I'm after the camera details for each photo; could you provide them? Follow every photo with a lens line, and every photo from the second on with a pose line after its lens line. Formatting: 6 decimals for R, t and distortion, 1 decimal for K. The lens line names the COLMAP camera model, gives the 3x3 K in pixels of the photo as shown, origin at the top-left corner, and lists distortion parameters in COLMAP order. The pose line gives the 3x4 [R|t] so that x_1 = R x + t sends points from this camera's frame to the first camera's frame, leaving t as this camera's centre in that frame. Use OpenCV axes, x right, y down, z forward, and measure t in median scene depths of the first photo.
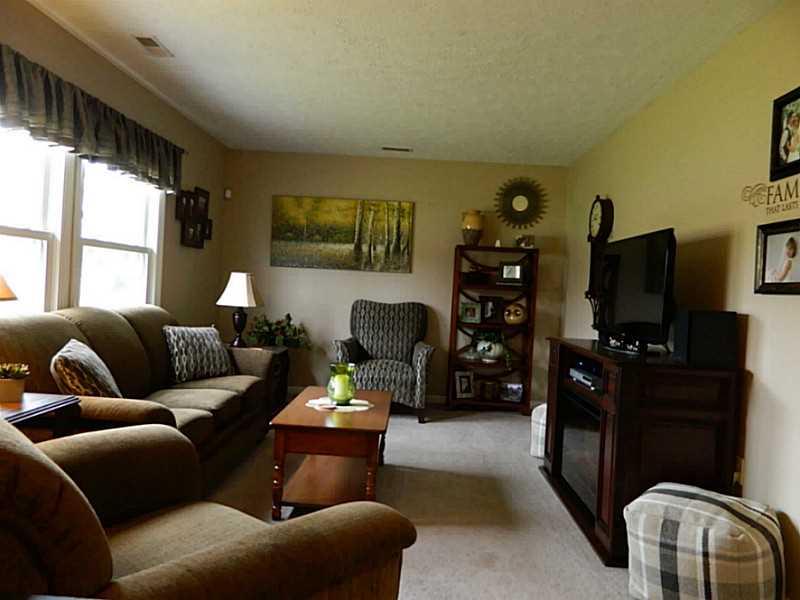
lens RADIAL K [[591.2, 0, 399.2], [0, 591.2, 291.1], [0, 0, 1]] dist [0.006103, 0.002466]
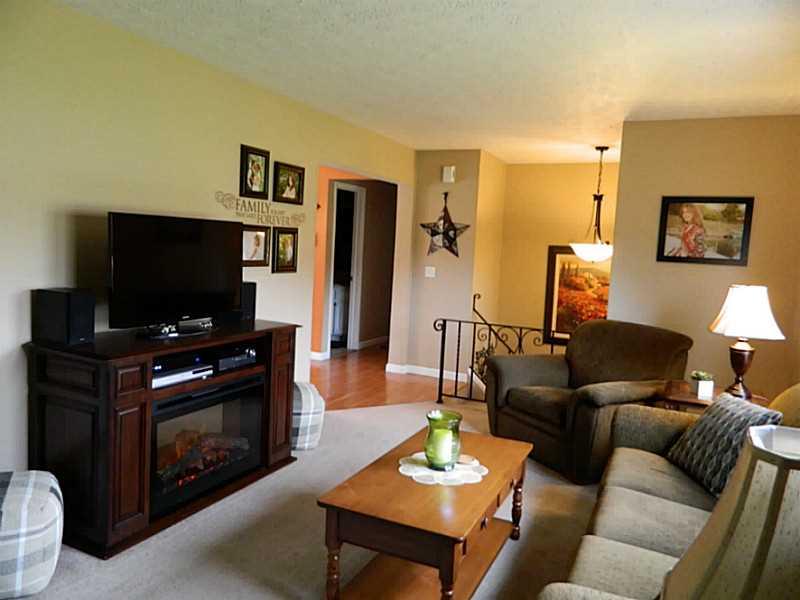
lens RADIAL K [[599.1, 0, 400.0], [0, 599.1, 300.0], [0, 0, 1]] dist [0.002448, 0.004108]
pose [[-0.911736, -0.136014, 0.387605, -0.445122], [-0.096769, 0.988152, 0.119128, -0.147929], [-0.399216, 0.071105, -0.914096, 2.406414]]
